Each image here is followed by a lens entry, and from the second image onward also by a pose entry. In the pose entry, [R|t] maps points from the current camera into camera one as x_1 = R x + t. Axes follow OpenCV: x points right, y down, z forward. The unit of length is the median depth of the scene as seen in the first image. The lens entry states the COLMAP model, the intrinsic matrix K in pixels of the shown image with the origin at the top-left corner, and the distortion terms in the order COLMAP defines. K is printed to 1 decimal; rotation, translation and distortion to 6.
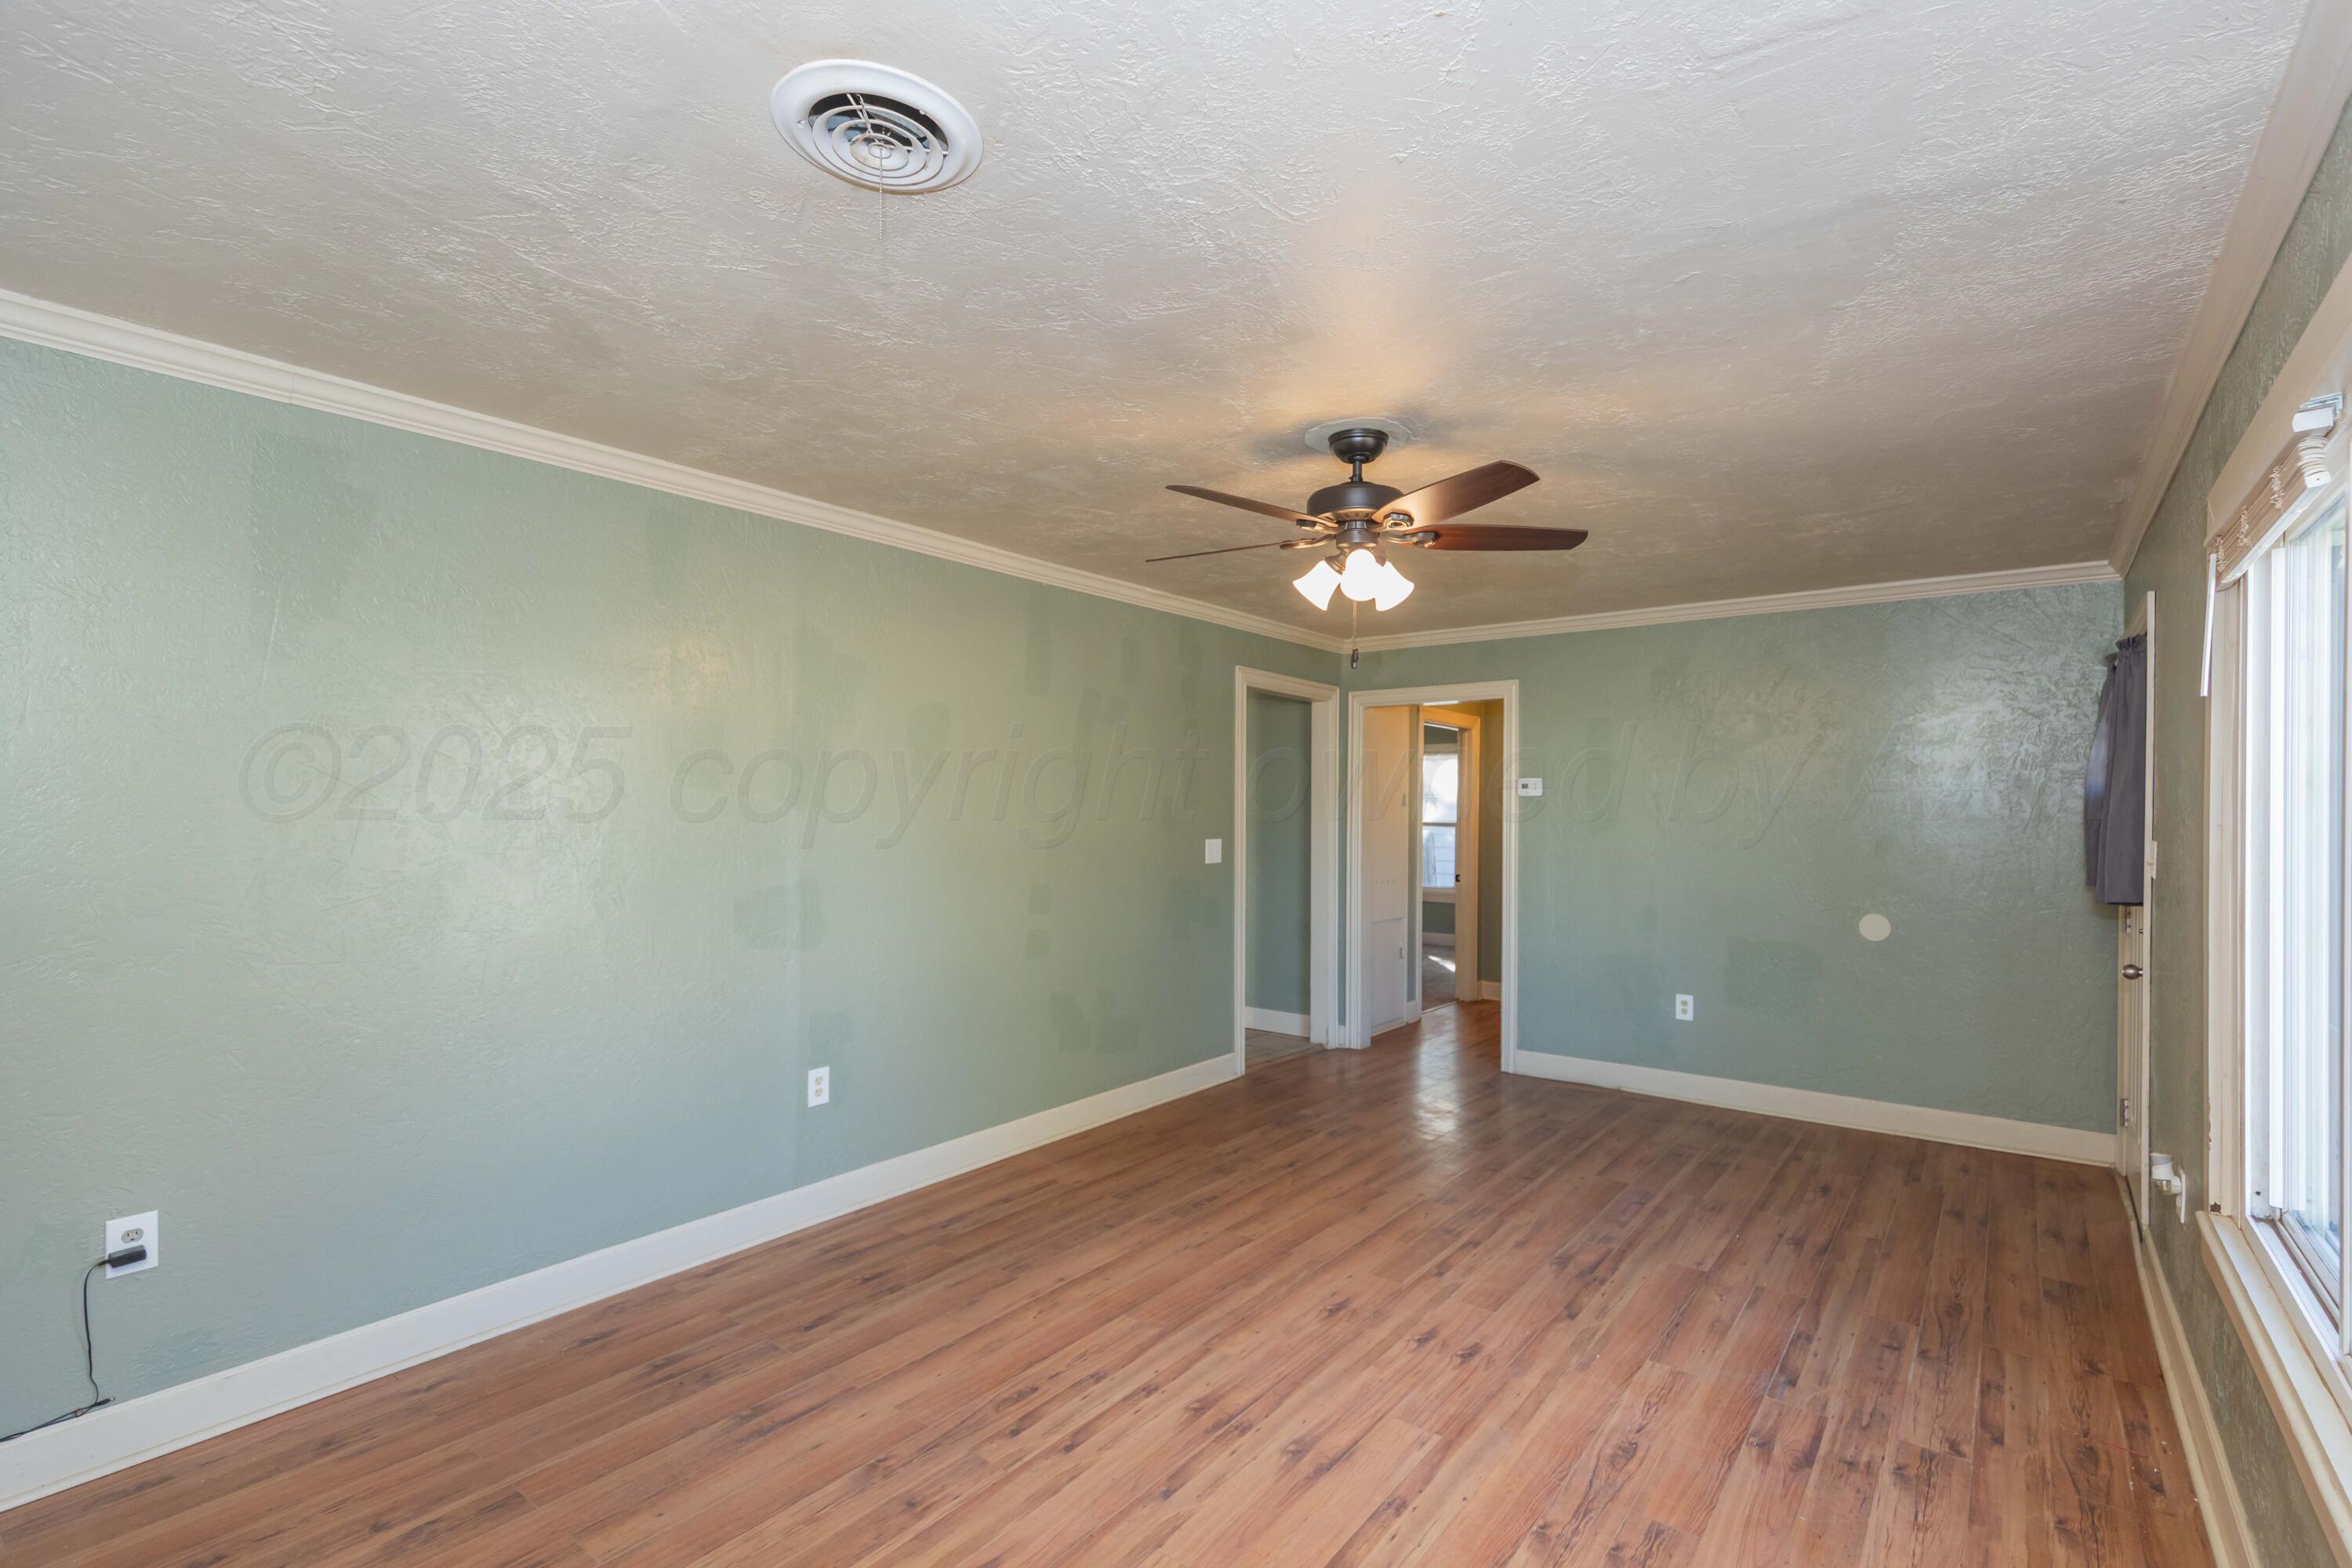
lens RADIAL K [[1071.8, 0, 1168.5], [0, 1071.8, 825.3], [0, 0, 1]] dist [0.003082, -0.000142]
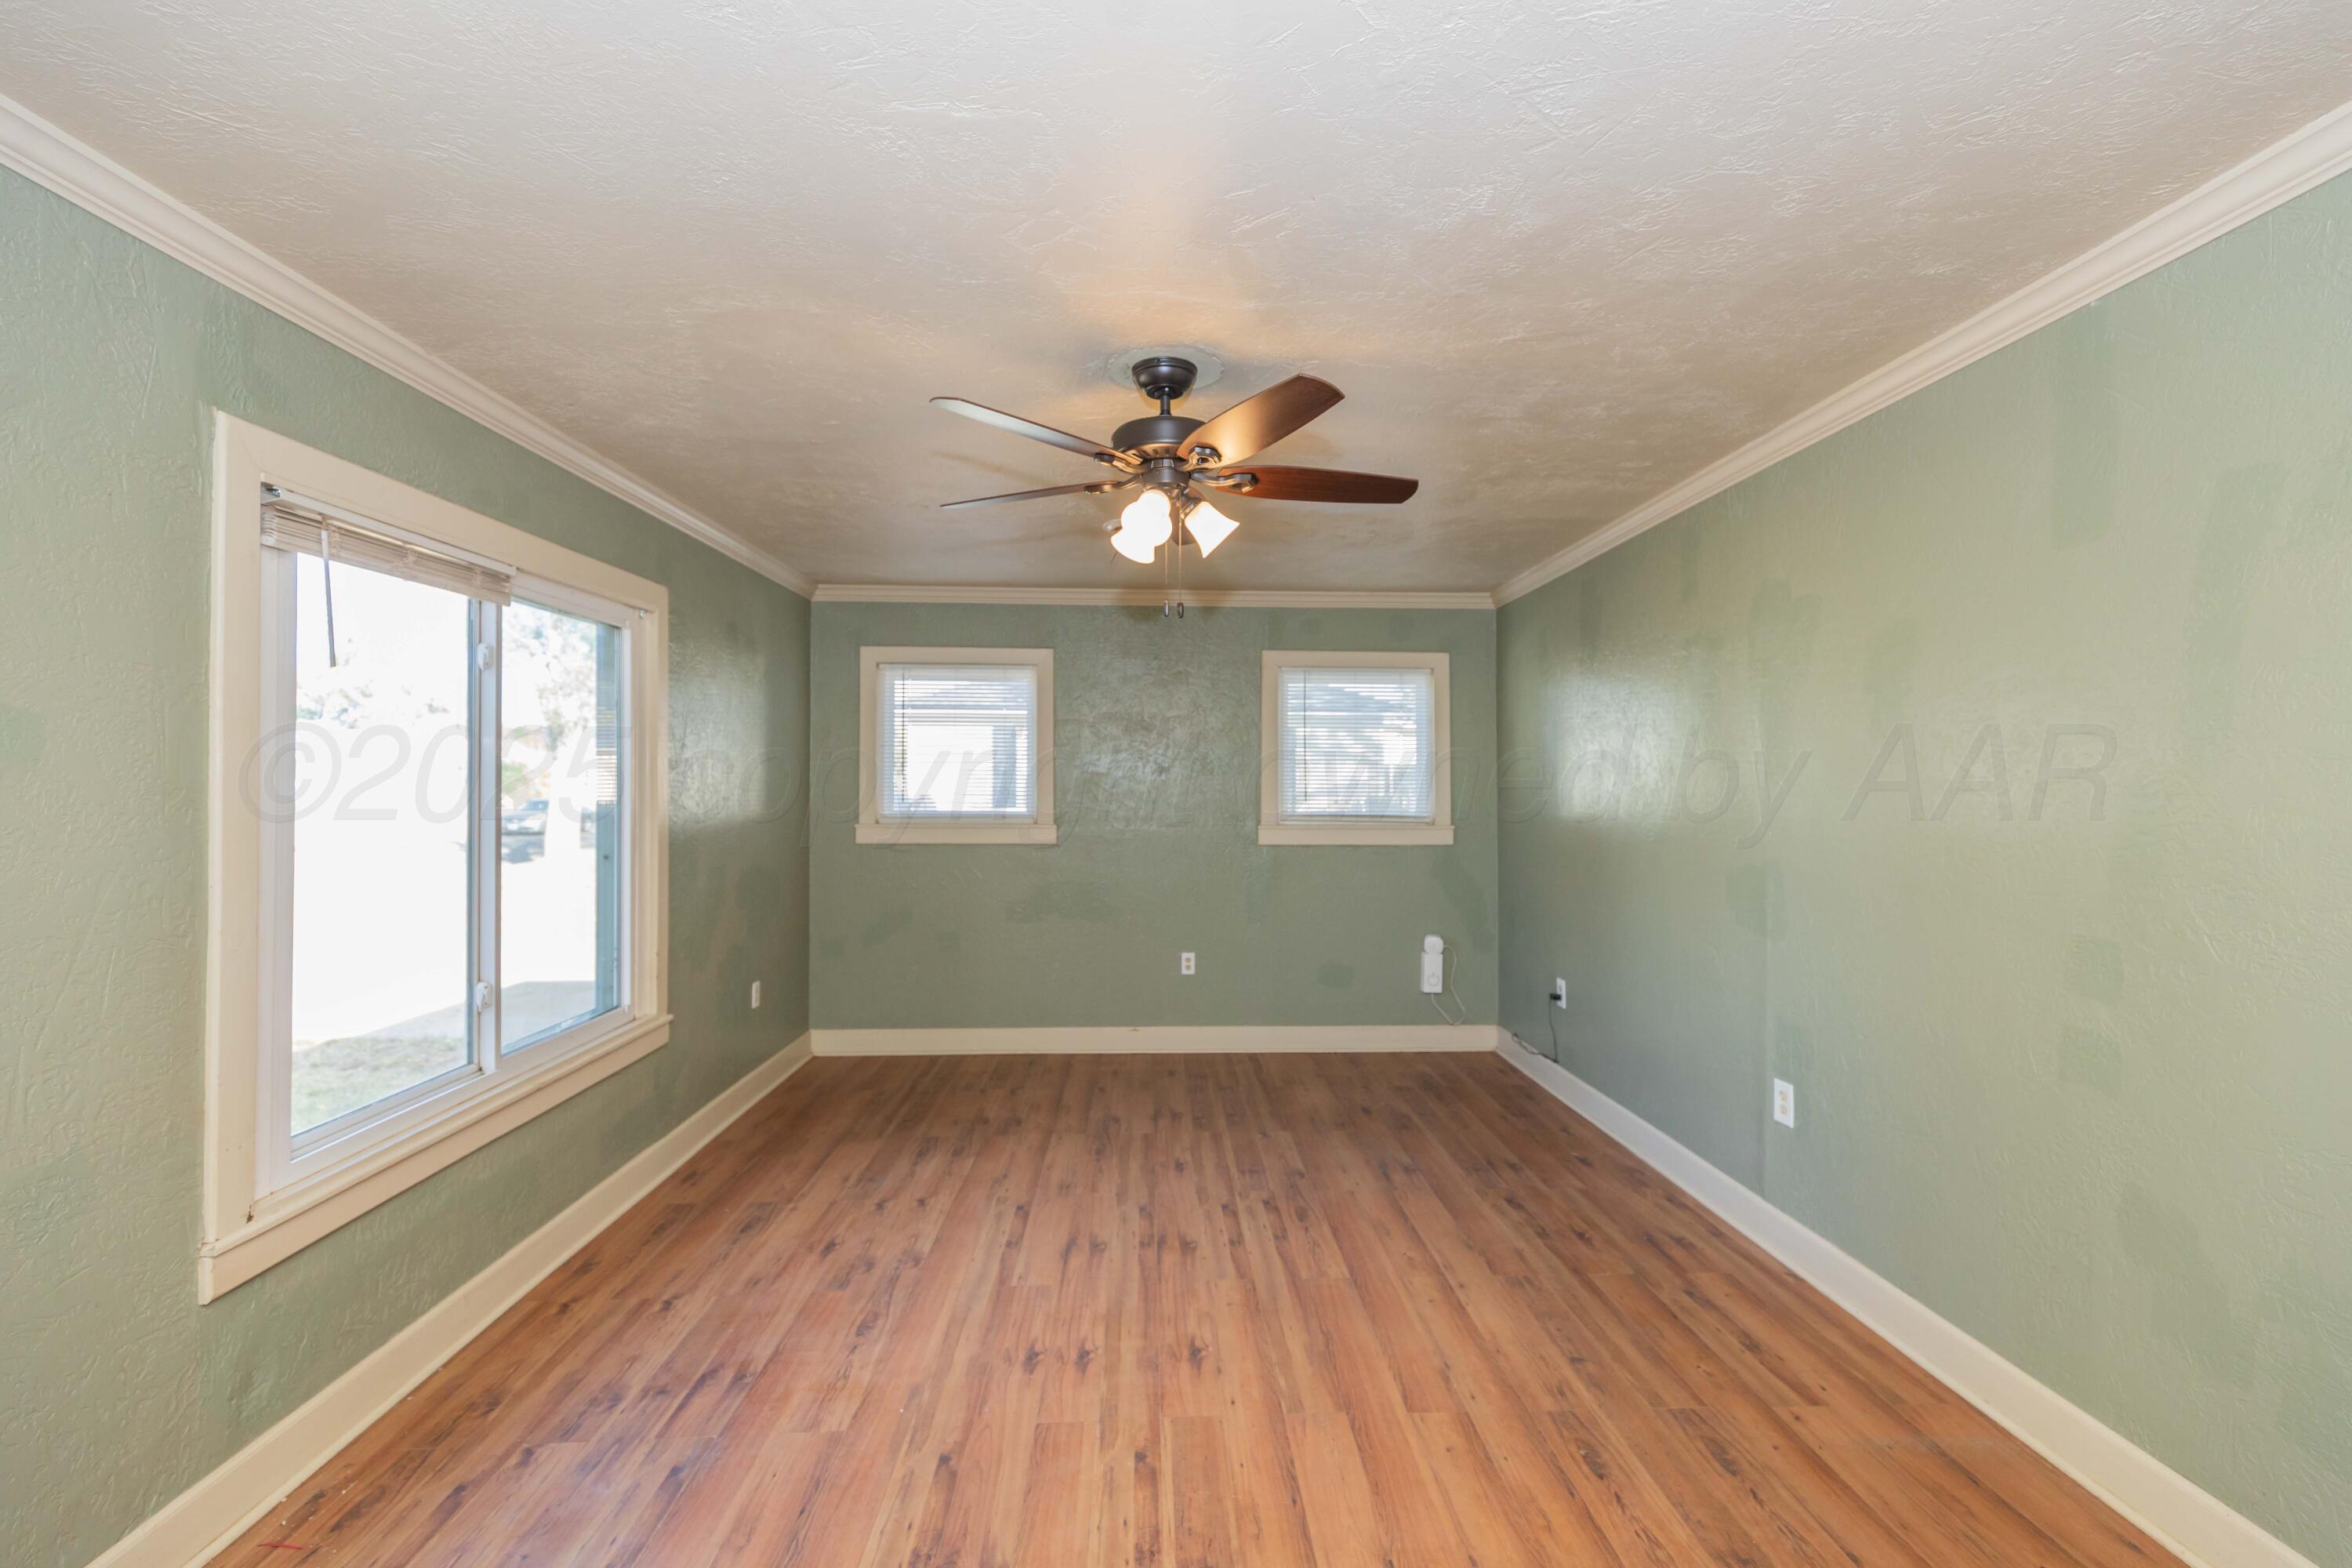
lens RADIAL K [[1189.5, 0, 1181.9], [0, 1189.5, 784.0], [0, 0, 1]] dist [0.000583, 0.000614]
pose [[-0.774620, -0.004382, -0.632412, 0.833967], [-0.011061, 0.999917, 0.006620, -0.003666], [0.632330, 0.012123, -0.774604, 1.882192]]
